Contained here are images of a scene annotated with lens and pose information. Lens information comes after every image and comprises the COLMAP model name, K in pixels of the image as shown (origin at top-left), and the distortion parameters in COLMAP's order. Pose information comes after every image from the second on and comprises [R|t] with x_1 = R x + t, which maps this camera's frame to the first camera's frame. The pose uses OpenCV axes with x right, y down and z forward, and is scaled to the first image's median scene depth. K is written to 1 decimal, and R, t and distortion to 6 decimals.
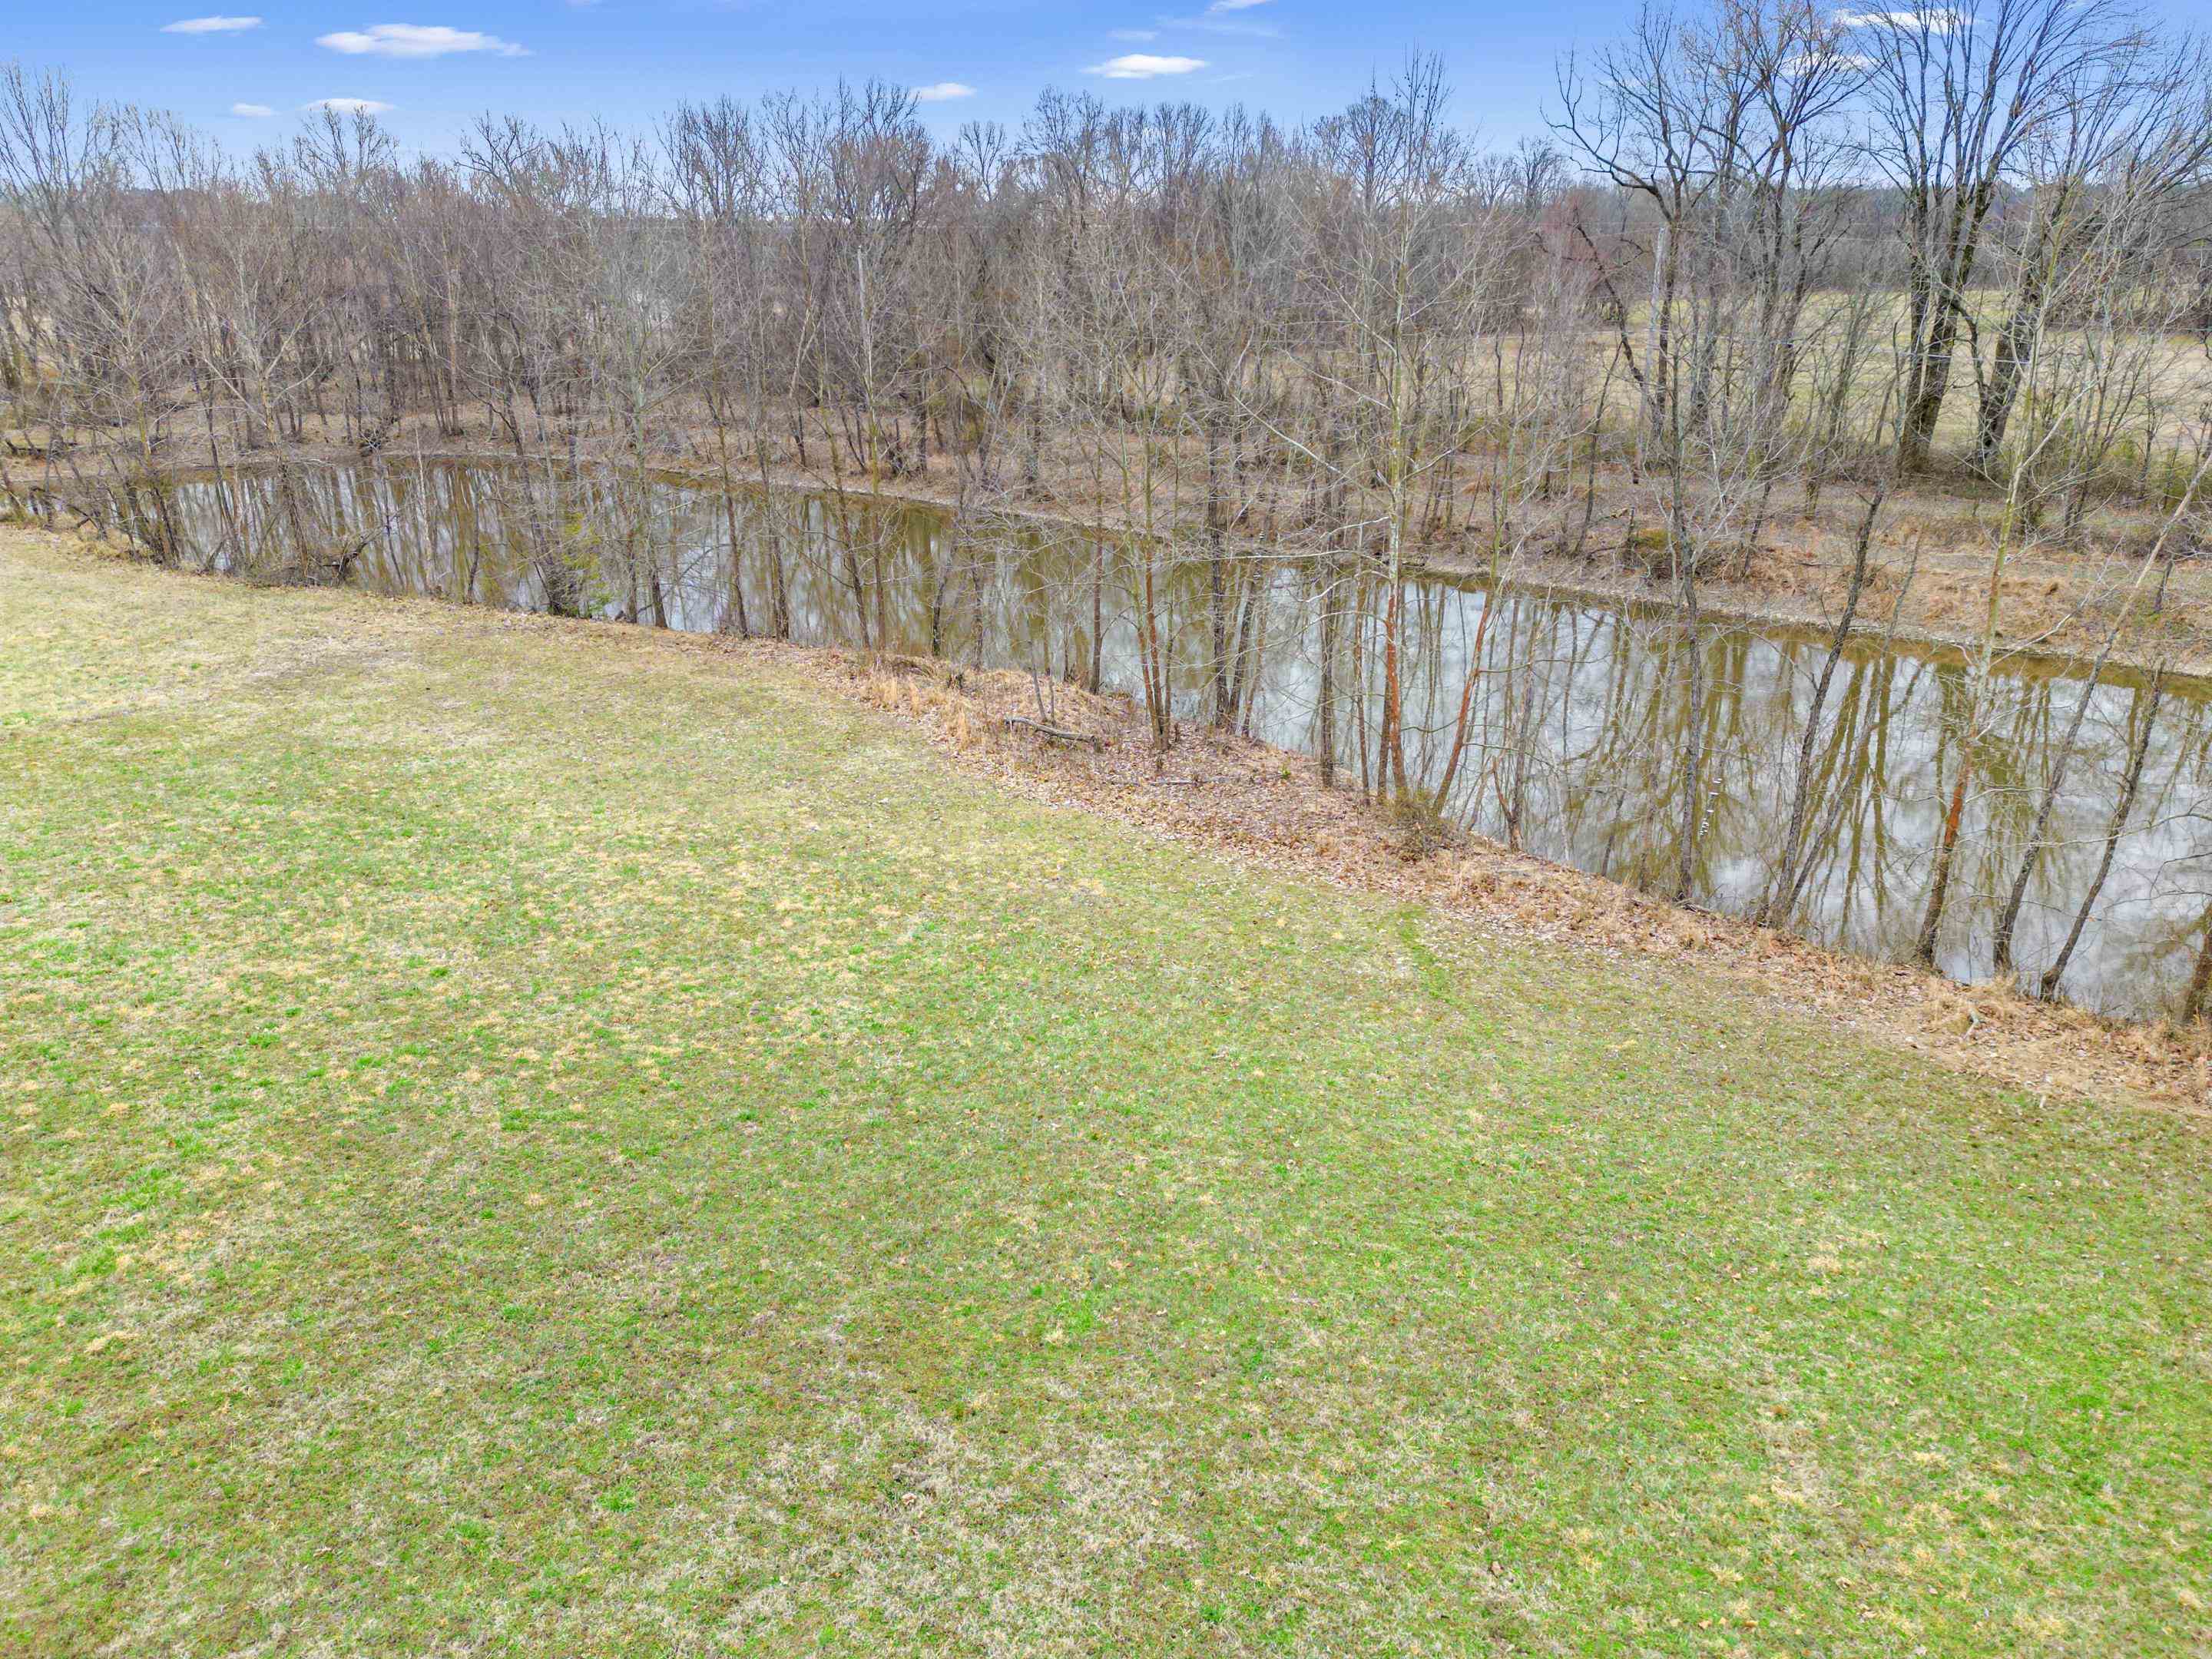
lens RADIAL K [[1561.7, 0, 1106.0], [0, 1561.7, 829.5], [0, 0, 1]] dist [0.077195, -0.072288]
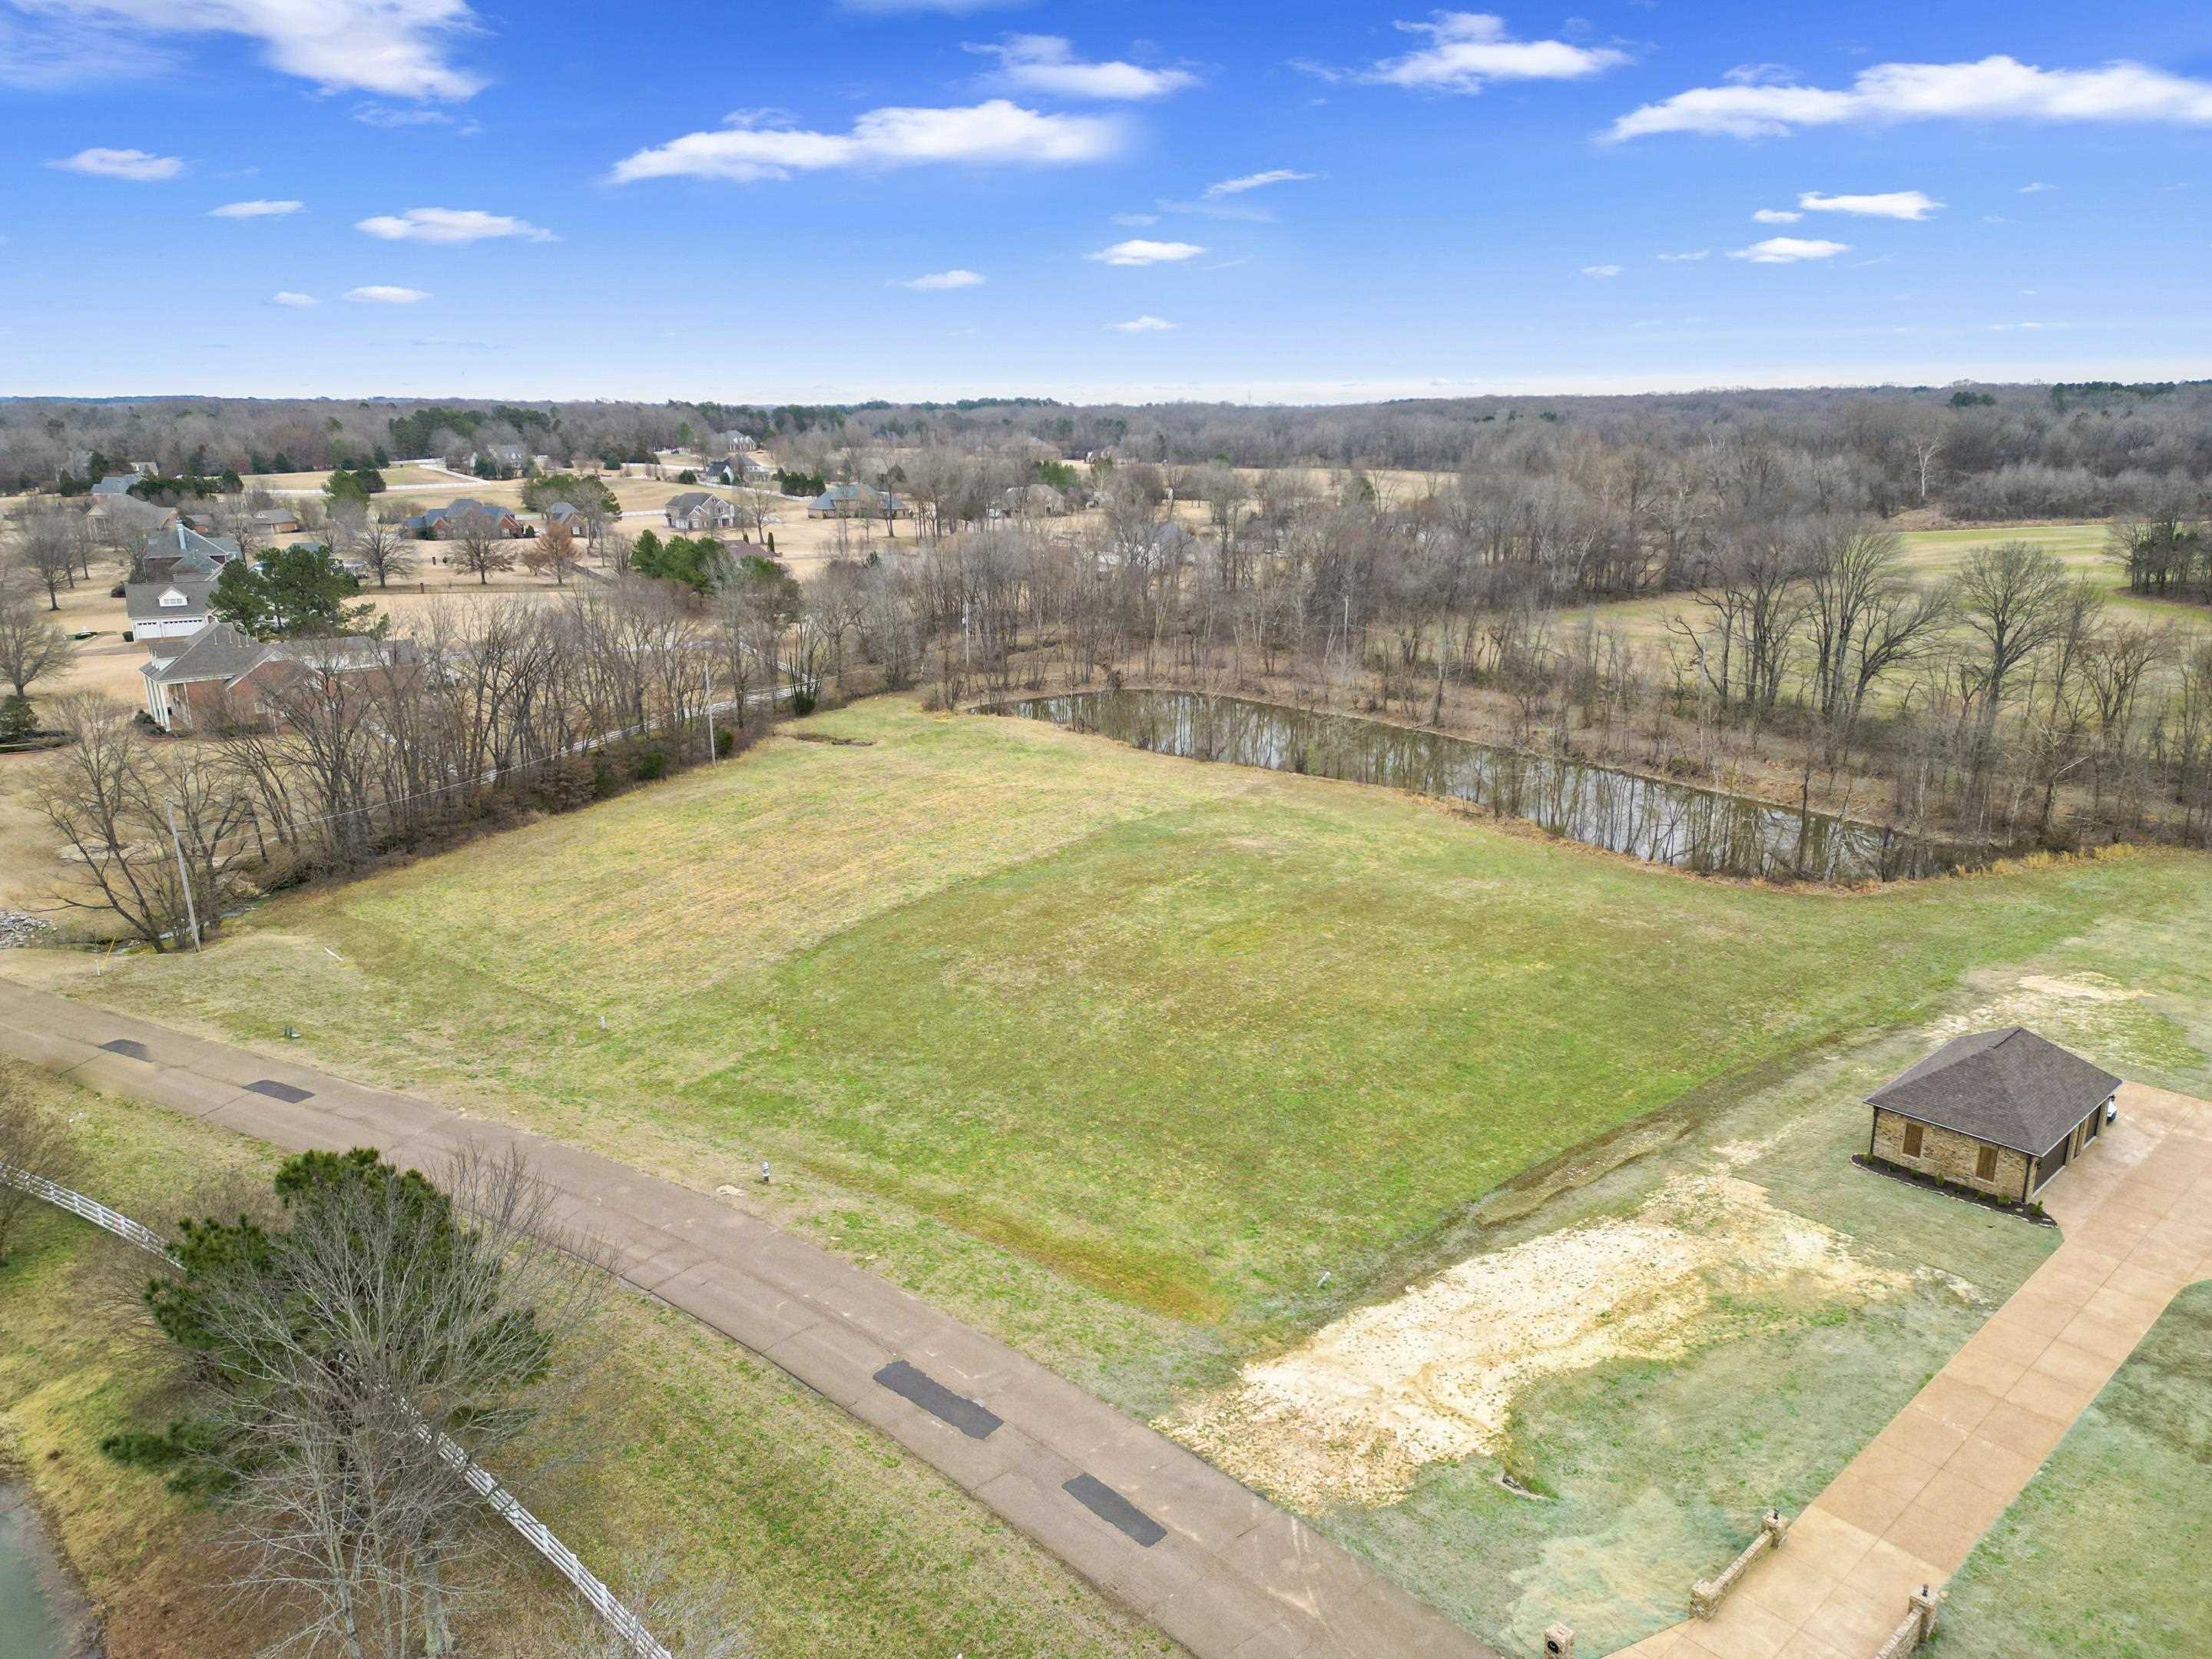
lens RADIAL K [[1561.7, 0, 1106.0], [0, 1561.7, 829.5], [0, 0, 1]] dist [0.077195, -0.072288]
pose [[0.981427, 0.053344, -0.184271, -0.210961], [-0.067946, 0.994951, -0.073857, 0.355200], [0.179401, 0.085006, 0.980097, -3.205954]]
